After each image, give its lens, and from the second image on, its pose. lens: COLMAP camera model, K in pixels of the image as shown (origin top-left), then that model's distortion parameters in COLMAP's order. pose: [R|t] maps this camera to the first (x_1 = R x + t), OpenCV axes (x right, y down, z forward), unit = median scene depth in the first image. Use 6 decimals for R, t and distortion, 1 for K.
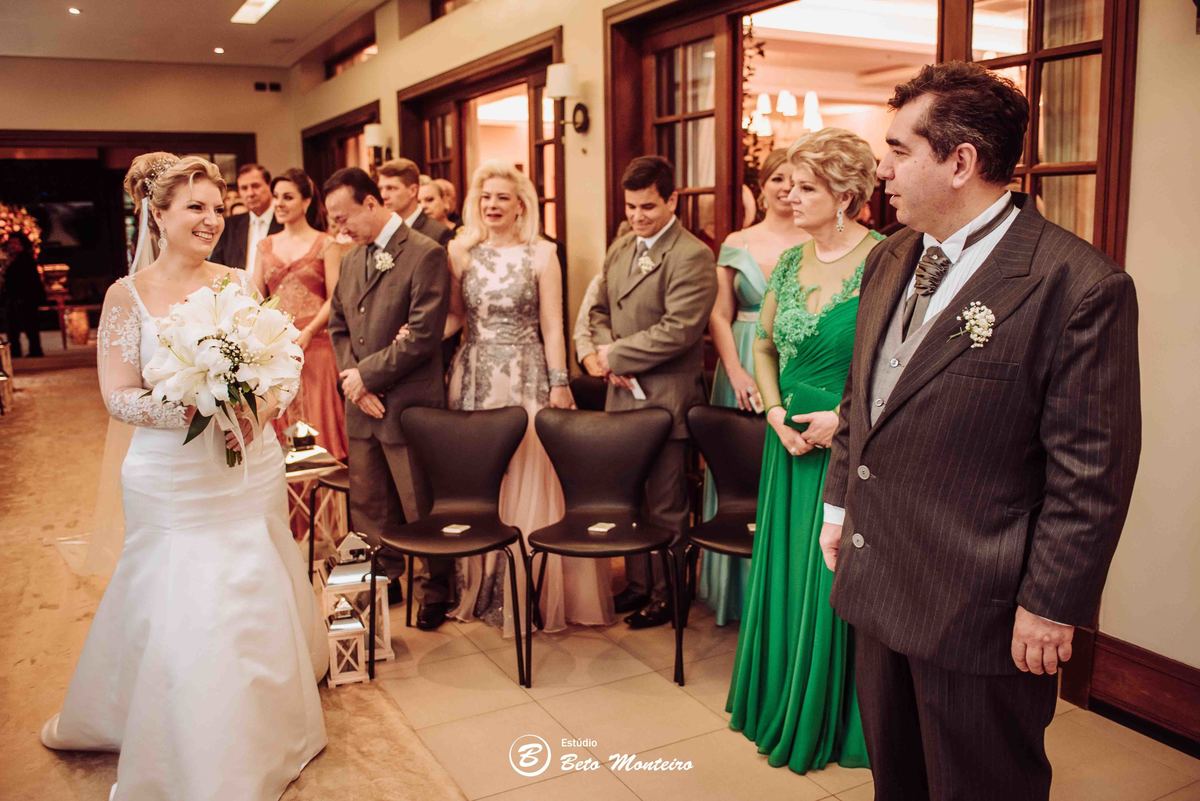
lens RADIAL K [[1007.8, 0, 600.1], [0, 1007.8, 396.2], [0, 0, 1]] dist [0.004328, 0.000586]
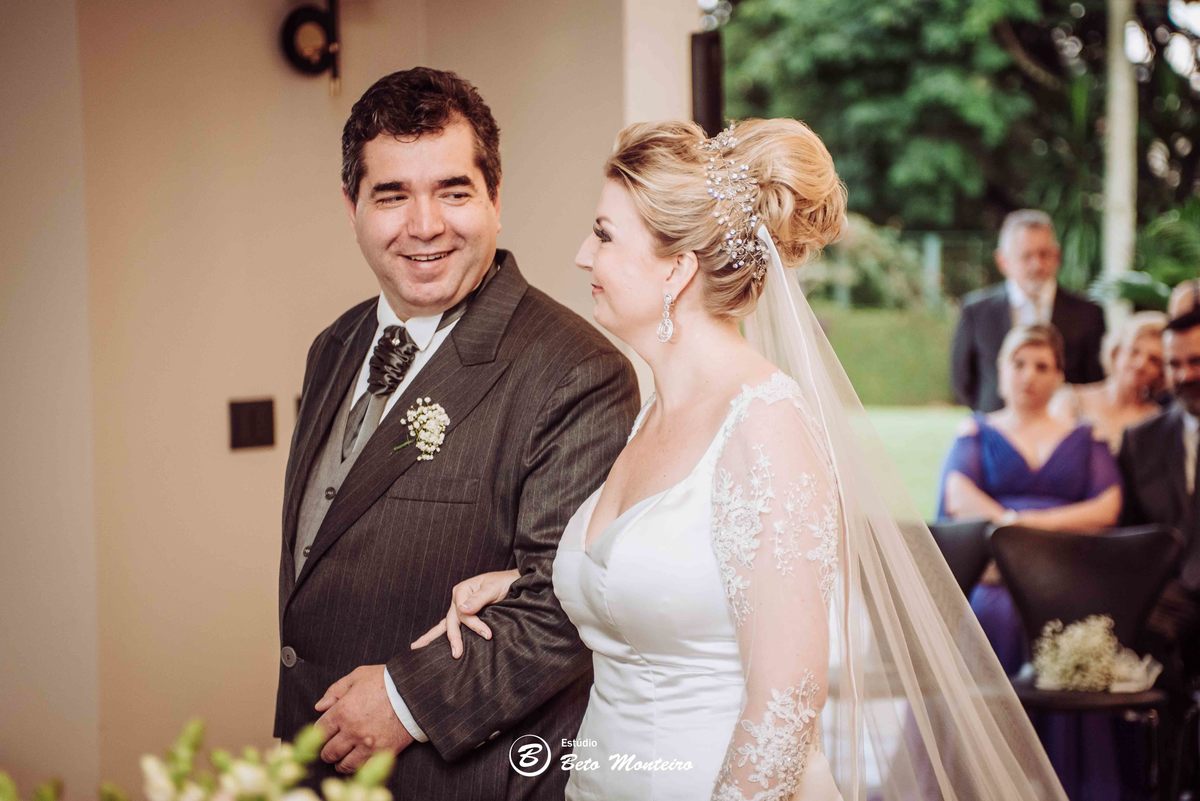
lens RADIAL K [[2427.8, 0, 600.4], [0, 2427.8, 400.4], [0, 0, 1]] dist [-0.528656, 0.000000]
pose [[0.940861, -0.015488, 0.338437, -0.097041], [0.056865, 0.992002, -0.112689, 0.112977], [-0.333985, 0.125270, 0.934217, -0.675772]]
